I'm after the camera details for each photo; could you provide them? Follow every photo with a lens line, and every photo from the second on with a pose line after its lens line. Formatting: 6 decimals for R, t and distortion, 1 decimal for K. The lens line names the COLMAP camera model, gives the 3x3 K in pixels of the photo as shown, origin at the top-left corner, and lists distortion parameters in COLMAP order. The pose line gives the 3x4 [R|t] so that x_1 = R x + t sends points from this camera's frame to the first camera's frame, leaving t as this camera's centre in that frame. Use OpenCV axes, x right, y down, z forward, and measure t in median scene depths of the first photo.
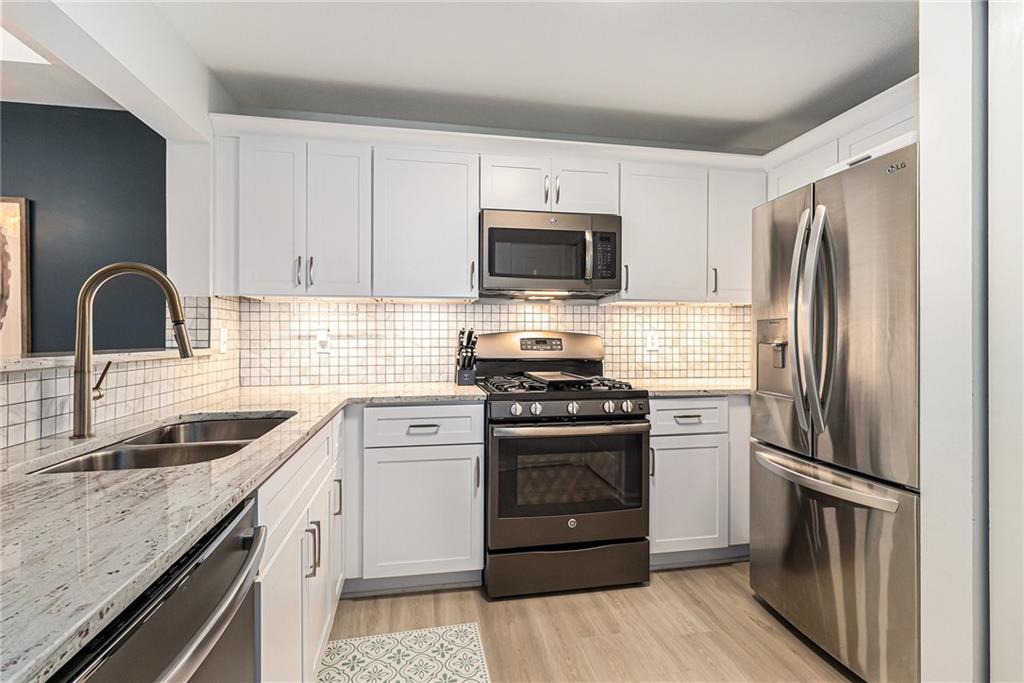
lens RADIAL K [[475.3, 0, 512.7], [0, 475.3, 338.7], [0, 0, 1]] dist [-0.001127, 0.000100]
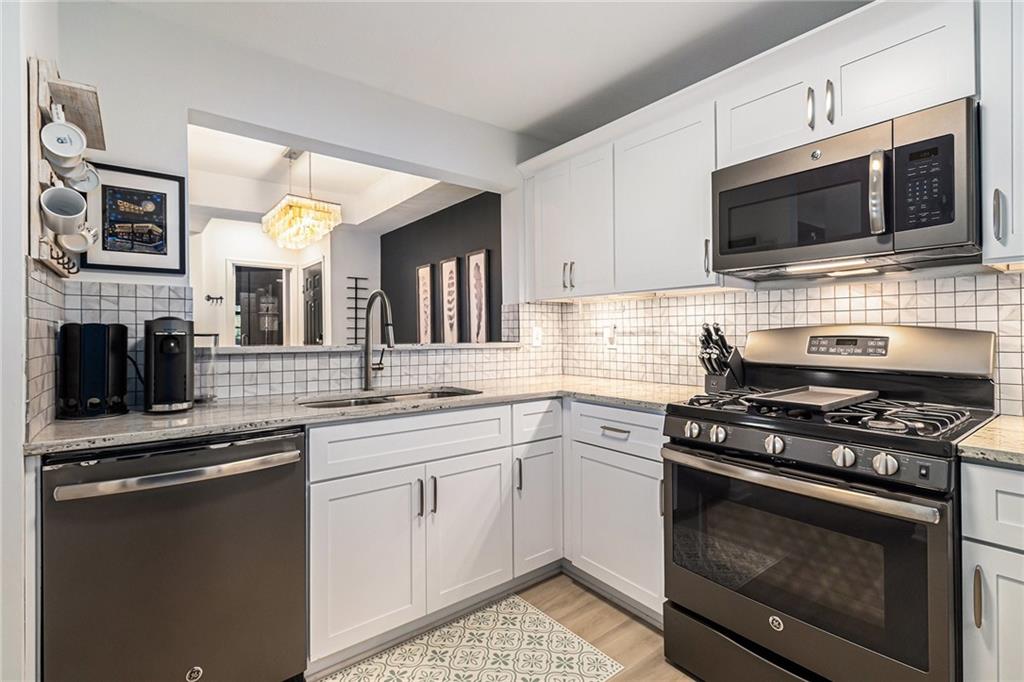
lens RADIAL K [[475.3, 0, 514.8], [0, 475.3, 334.9], [0, 0, 1]] dist [-0.001127, 0.000100]
pose [[0.451256, 0.002920, -0.892390, 0.458182], [-0.002865, 0.999994, 0.001824, -0.002670], [0.892390, 0.001734, 0.451261, 0.333852]]
